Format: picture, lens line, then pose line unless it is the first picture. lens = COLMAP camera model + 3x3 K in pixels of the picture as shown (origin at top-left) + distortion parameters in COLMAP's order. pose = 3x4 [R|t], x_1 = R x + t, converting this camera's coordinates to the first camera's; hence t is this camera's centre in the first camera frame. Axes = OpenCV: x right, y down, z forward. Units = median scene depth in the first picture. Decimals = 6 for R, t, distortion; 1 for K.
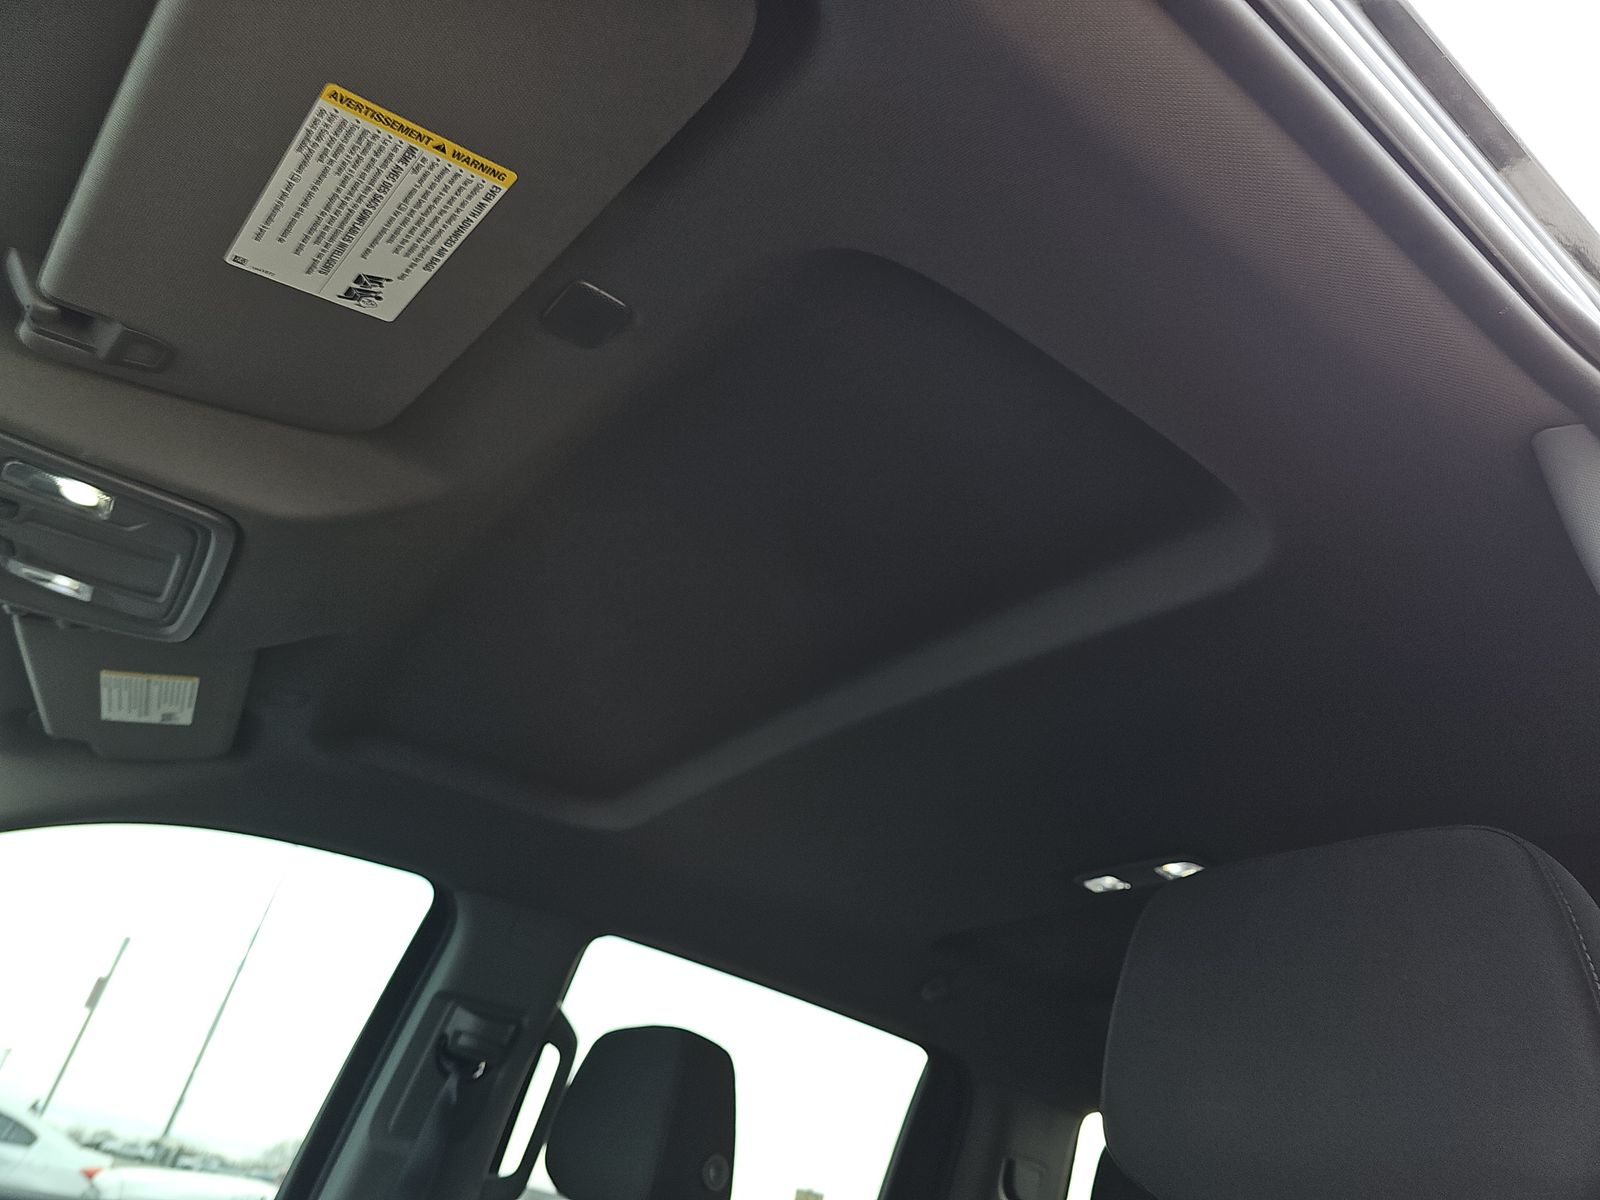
lens RADIAL K [[1086.2, 0, 798.7], [0, 1086.2, 601.3], [0, 0, 1]] dist [0.042286, -0.036503]
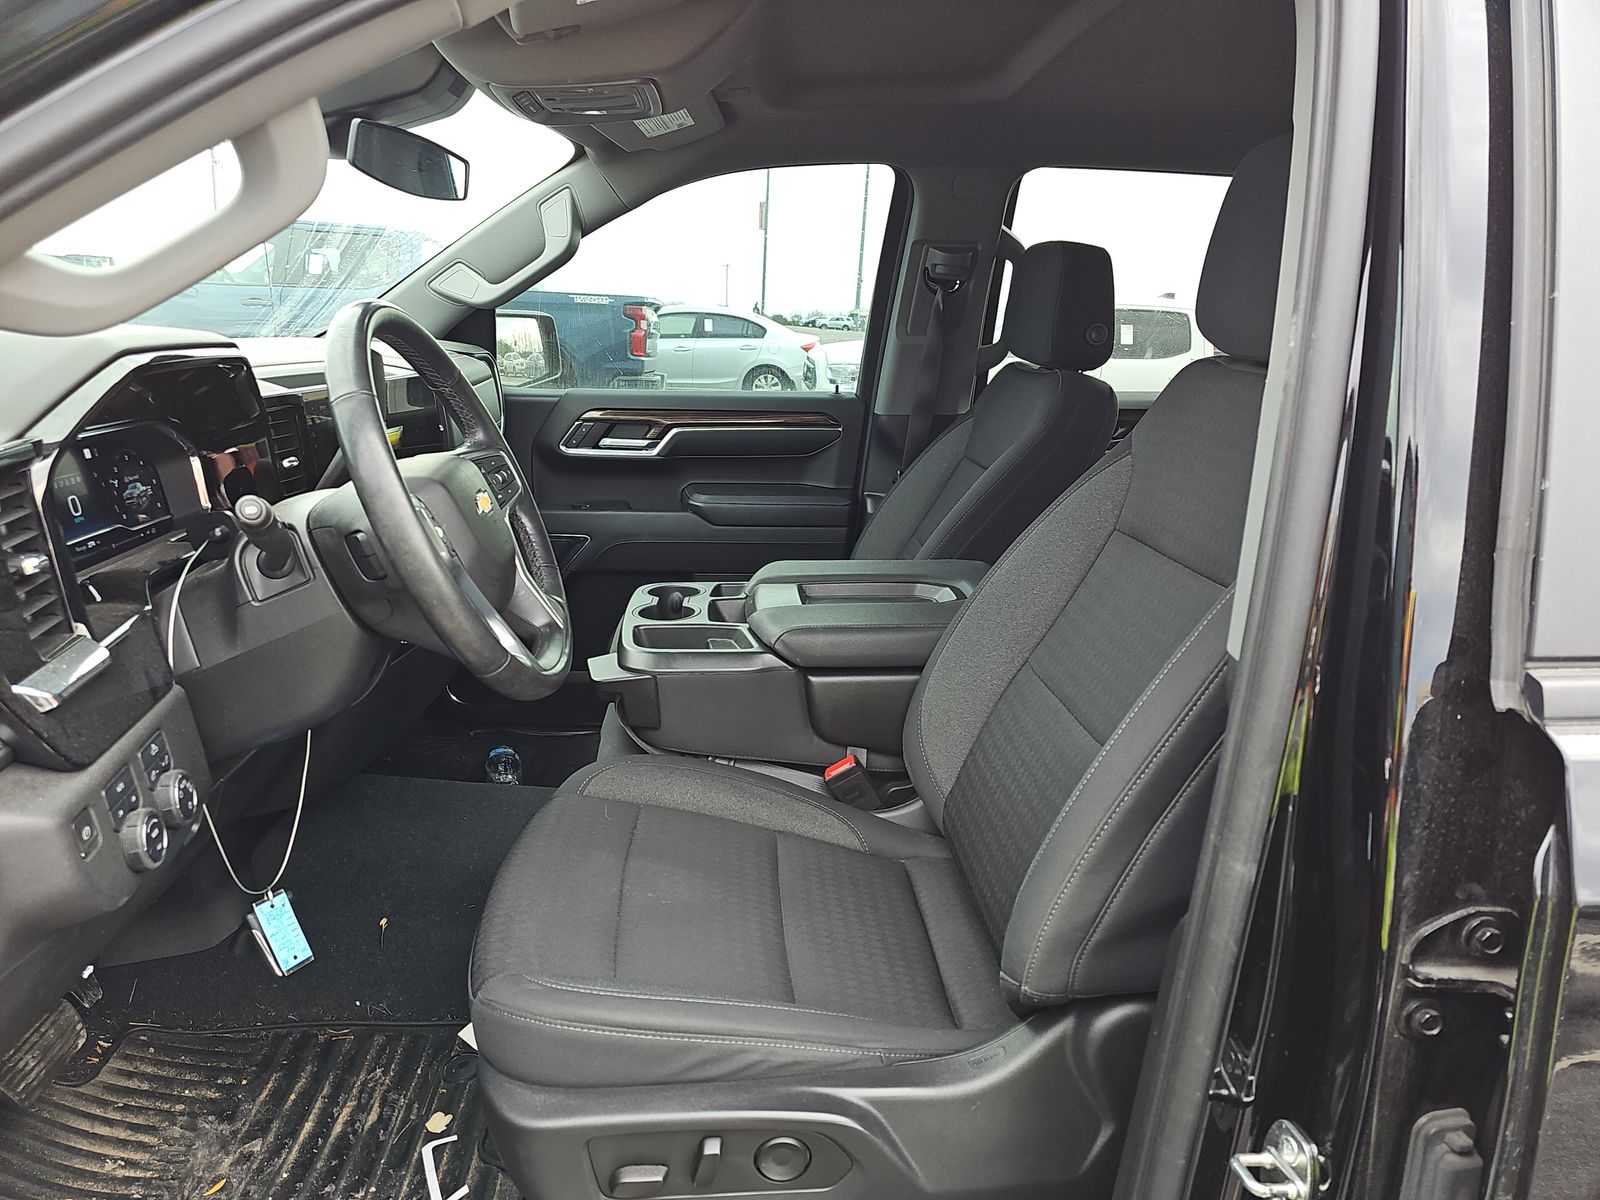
lens RADIAL K [[1086.2, 0, 796.3], [0, 1086.2, 601.6], [0, 0, 1]] dist [0.042286, -0.036503]
pose [[0.847953, 0.000244, -0.530071, 0.286359], [0.362094, 0.730054, 0.579577, -0.177844], [0.387122, -0.683389, 0.618964, -0.263379]]
